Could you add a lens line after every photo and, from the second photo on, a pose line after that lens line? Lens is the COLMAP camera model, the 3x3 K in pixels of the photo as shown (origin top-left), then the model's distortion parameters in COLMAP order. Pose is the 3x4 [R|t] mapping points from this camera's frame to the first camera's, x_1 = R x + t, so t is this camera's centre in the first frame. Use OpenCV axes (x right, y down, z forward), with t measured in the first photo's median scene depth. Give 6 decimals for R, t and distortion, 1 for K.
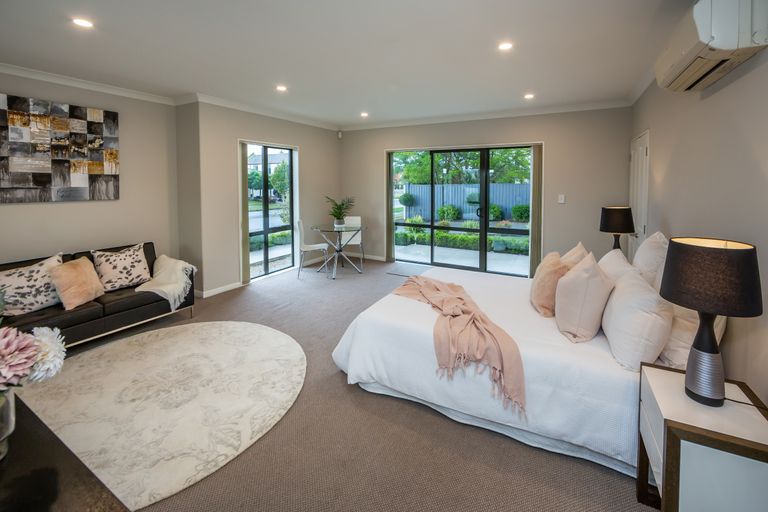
lens RADIAL K [[301.9, 0, 384.0], [0, 301.9, 256.0], [0, 0, 1]] dist [-0.000549, -0.000051]
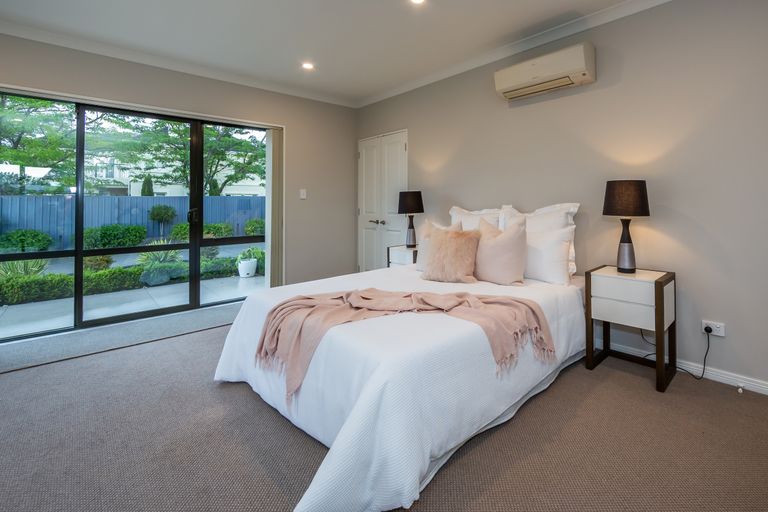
lens RADIAL K [[362.3, 0, 384.0], [0, 362.3, 256.0], [0, 0, 1]] dist [-0.000965, -0.000160]
pose [[0.313038, -0.116081, 0.942620, -0.447264], [0.222327, 0.973882, 0.046097, -0.005925], [-0.923351, 0.195140, 0.330670, 0.539182]]
